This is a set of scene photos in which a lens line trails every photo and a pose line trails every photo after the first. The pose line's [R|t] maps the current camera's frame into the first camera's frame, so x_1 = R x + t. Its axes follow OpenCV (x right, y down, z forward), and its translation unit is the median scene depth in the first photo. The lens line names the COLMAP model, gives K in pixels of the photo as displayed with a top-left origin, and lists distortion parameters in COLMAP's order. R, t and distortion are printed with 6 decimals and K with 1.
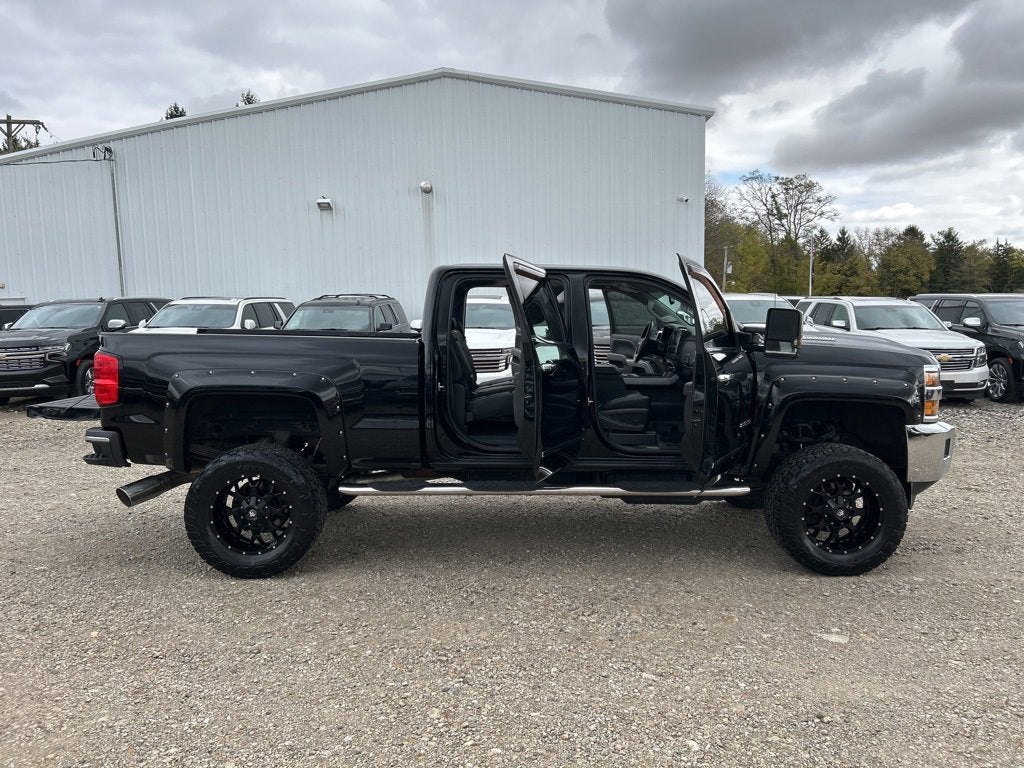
lens RADIAL K [[783.3, 0, 506.8], [0, 783.3, 385.2], [0, 0, 1]] dist [0.048716, -0.055369]
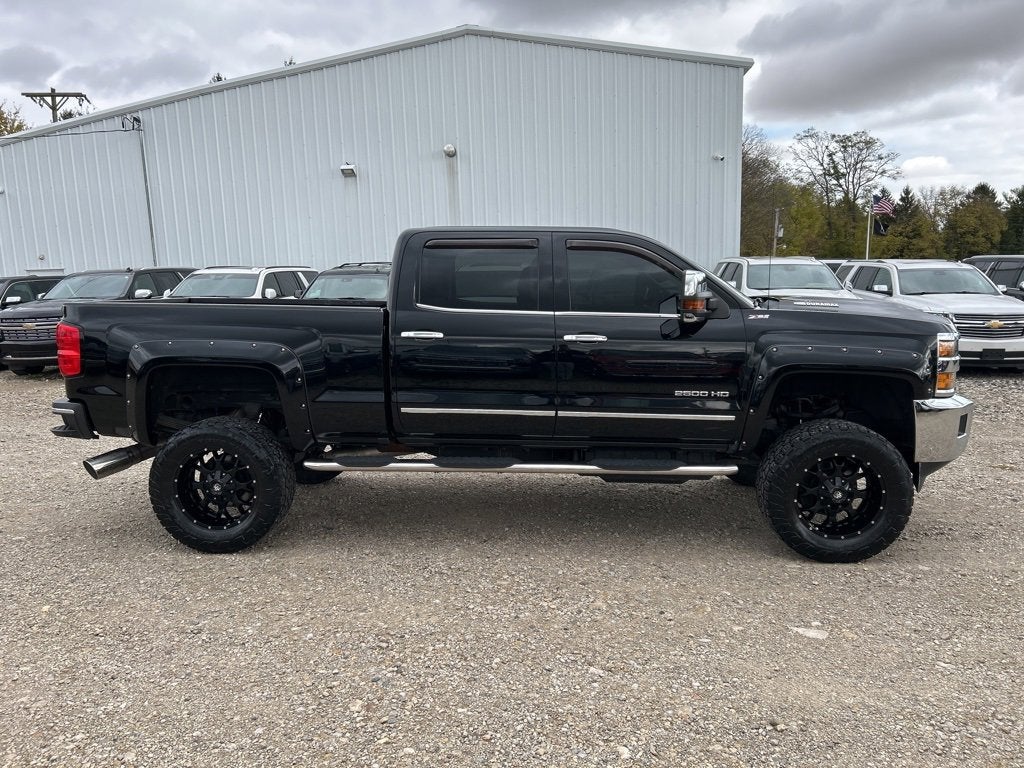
lens RADIAL K [[776.7, 0, 501.3], [0, 776.7, 394.3], [0, 0, 1]] dist [0.050028, -0.056098]
pose [[0.996964, 0.003605, -0.077776, 0.102154], [0.000524, 0.998594, 0.053008, -0.003892], [0.077858, -0.052887, 0.995561, 0.067300]]
